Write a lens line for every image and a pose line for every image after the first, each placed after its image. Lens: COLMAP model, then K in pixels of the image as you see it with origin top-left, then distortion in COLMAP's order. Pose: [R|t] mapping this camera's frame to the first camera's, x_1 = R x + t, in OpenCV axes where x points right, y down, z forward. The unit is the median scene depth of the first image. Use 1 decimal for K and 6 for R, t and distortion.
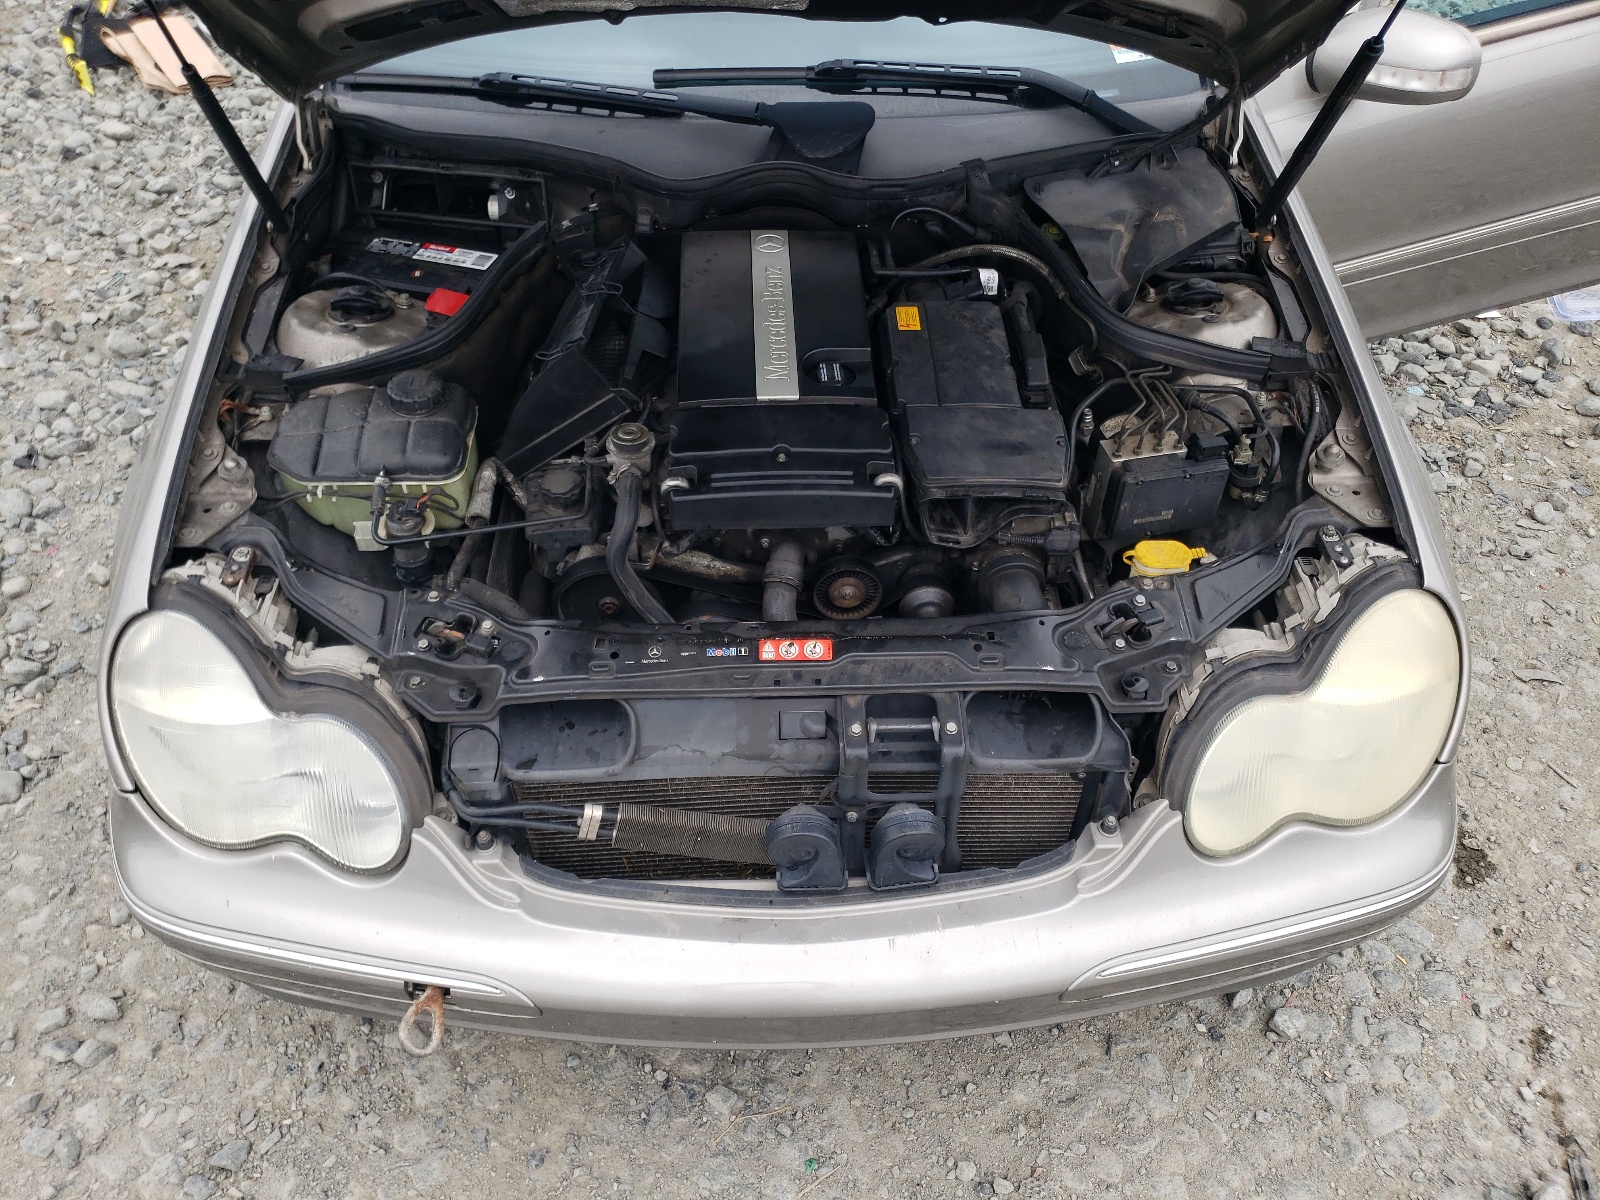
lens RADIAL K [[1256.6, 0, 800.0], [0, 1256.6, 600.0], [0, 0, 1]] dist [0.008302, 0.008971]
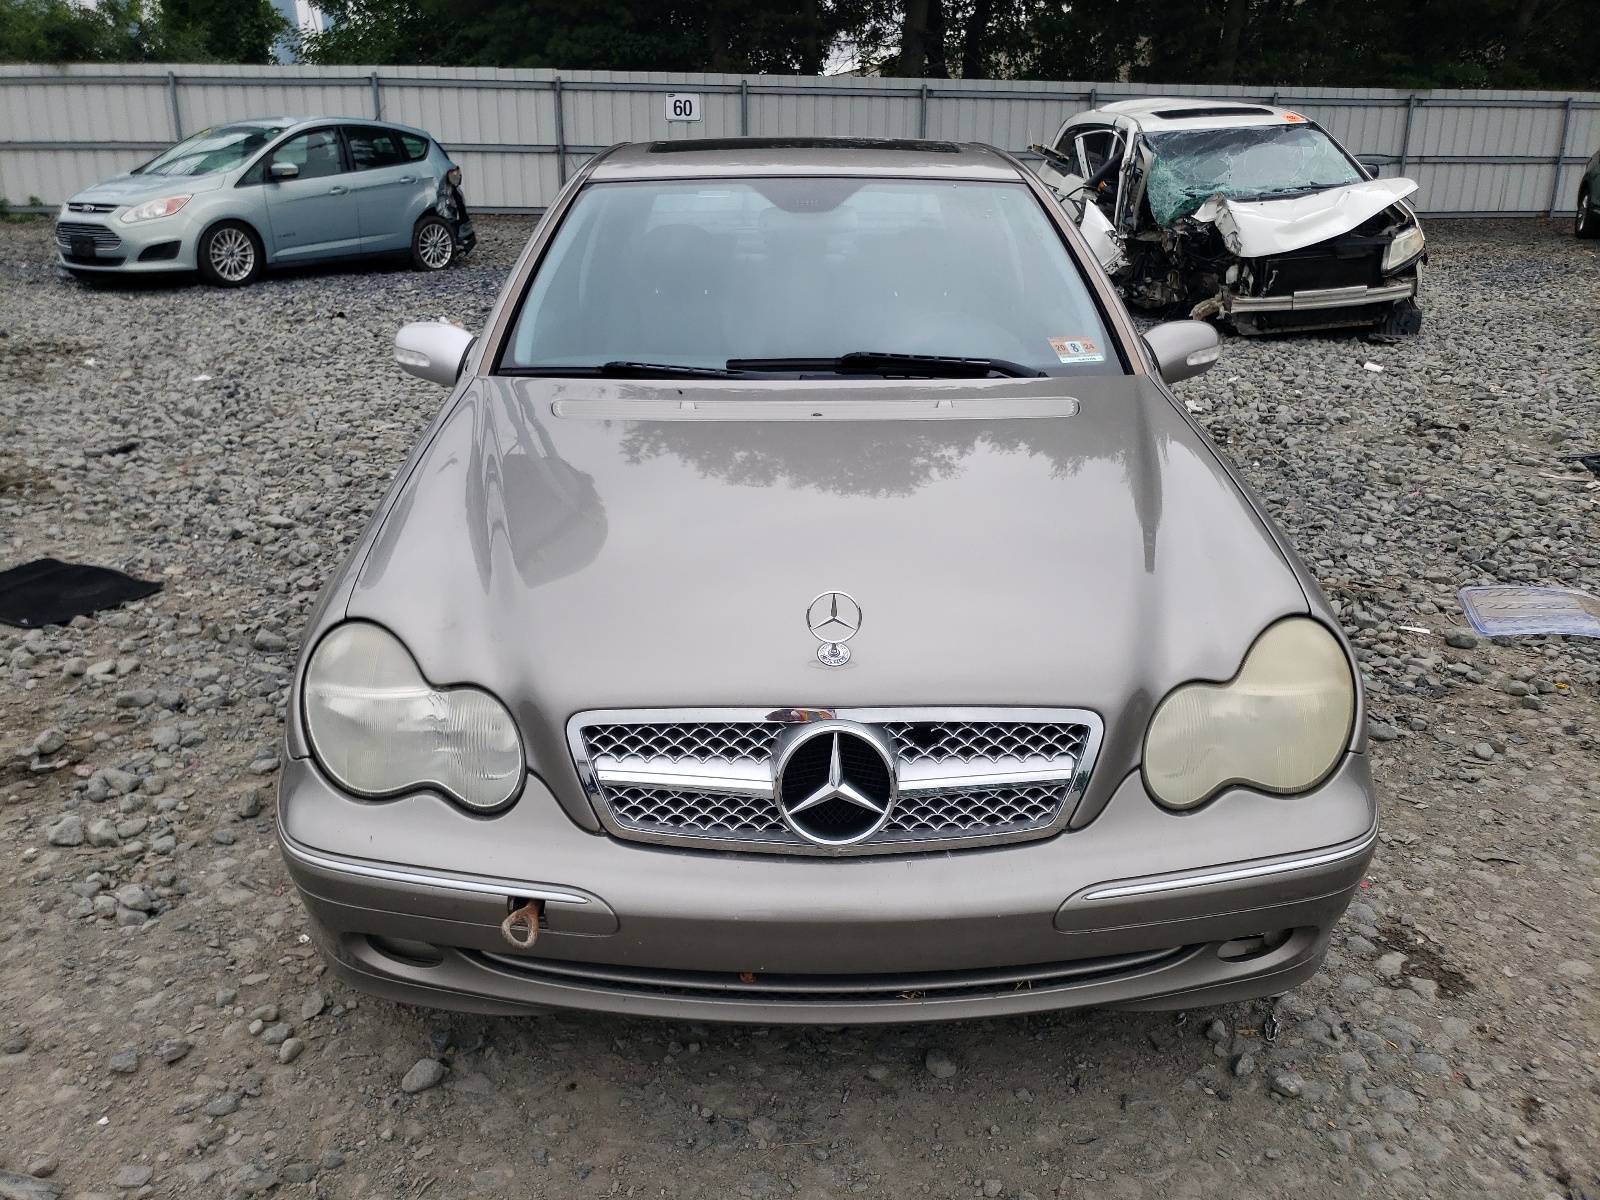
lens RADIAL K [[1256.6, 0, 800.0], [0, 1256.6, 600.0], [0, 0, 1]] dist [0.008302, 0.008971]
pose [[0.999738, -0.001591, -0.022839, -0.004679], [-0.007912, 0.912109, -0.409872, 0.386961], [0.021484, 0.409945, 0.911857, -0.152417]]
